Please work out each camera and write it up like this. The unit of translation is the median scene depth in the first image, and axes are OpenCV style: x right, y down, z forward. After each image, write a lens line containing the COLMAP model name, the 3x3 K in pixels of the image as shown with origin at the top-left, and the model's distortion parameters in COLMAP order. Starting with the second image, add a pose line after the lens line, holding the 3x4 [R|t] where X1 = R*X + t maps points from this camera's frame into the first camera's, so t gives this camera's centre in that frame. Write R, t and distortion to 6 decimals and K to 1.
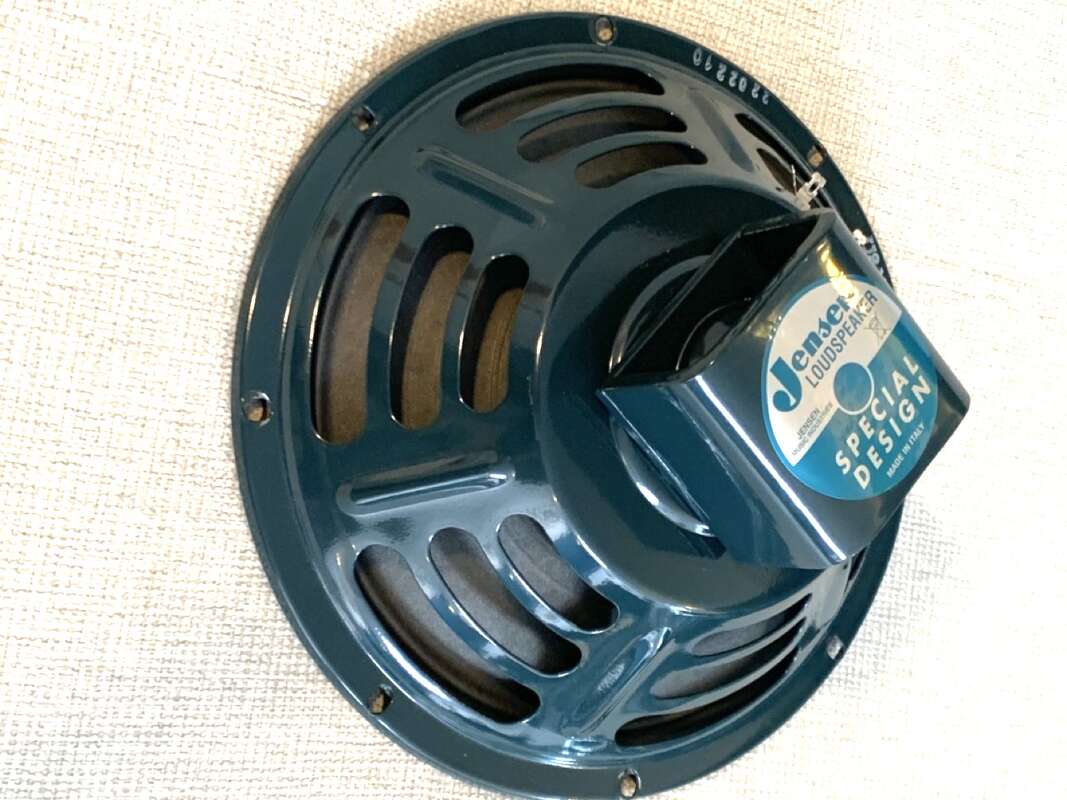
lens RADIAL K [[1563.4, 0, 533.5], [0, 1563.4, 400.0], [0, 0, 1]] dist [0.102329, -0.000936]
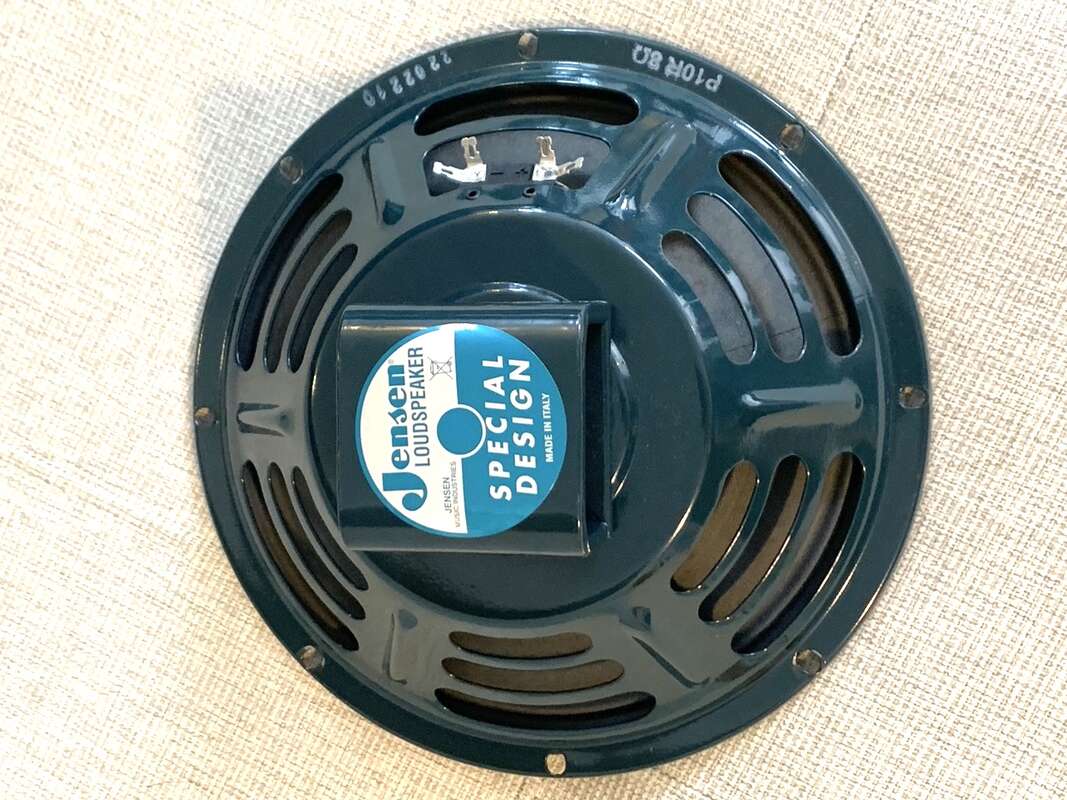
lens RADIAL K [[1563.4, 0, 533.5], [0, 1563.4, 400.0], [0, 0, 1]] dist [0.102329, -0.000936]
pose [[0.503581, -0.588692, -0.632335, 0.889519], [0.719729, 0.690730, -0.069876, 0.084227], [0.477908, -0.419922, 0.771537, 0.237058]]
